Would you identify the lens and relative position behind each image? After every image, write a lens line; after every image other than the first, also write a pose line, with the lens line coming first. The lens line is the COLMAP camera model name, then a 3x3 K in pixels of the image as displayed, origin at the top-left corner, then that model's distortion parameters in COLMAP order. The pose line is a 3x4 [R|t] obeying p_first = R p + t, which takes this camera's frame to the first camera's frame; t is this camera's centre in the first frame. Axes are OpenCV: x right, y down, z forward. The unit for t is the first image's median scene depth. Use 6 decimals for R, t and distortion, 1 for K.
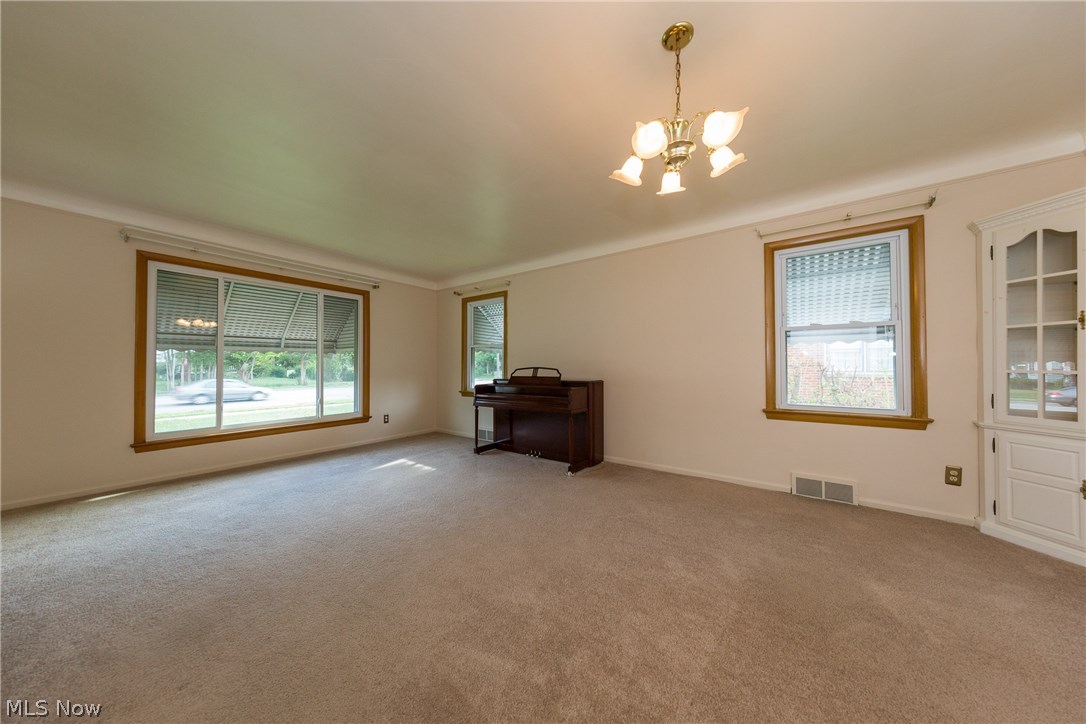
lens RADIAL K [[311.5, 0, 569.1], [0, 311.5, 361.4], [0, 0, 1]] dist [-0.024169, -0.000003]
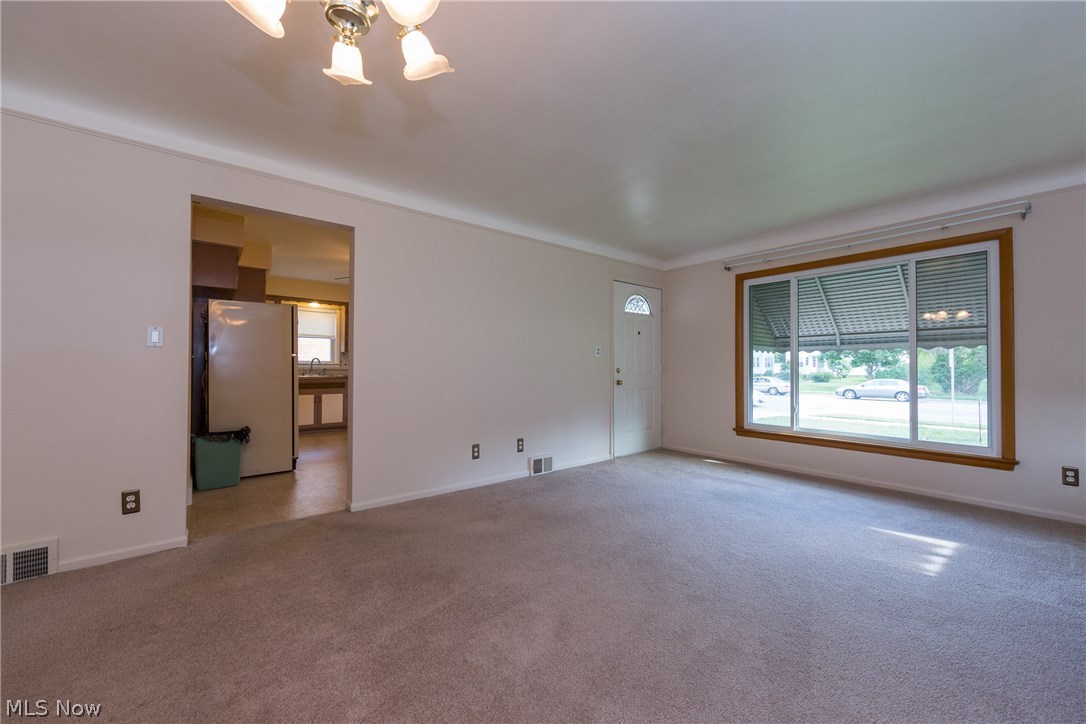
lens RADIAL K [[412.2, 0, 541.7], [0, 412.2, 359.4], [0, 0, 1]] dist [0.003403, 0.000016]
pose [[-0.283611, -0.014237, -0.958834, 0.316072], [0.014909, 0.999703, -0.019253, 0.003973], [0.958824, -0.019755, -0.283314, 0.477009]]
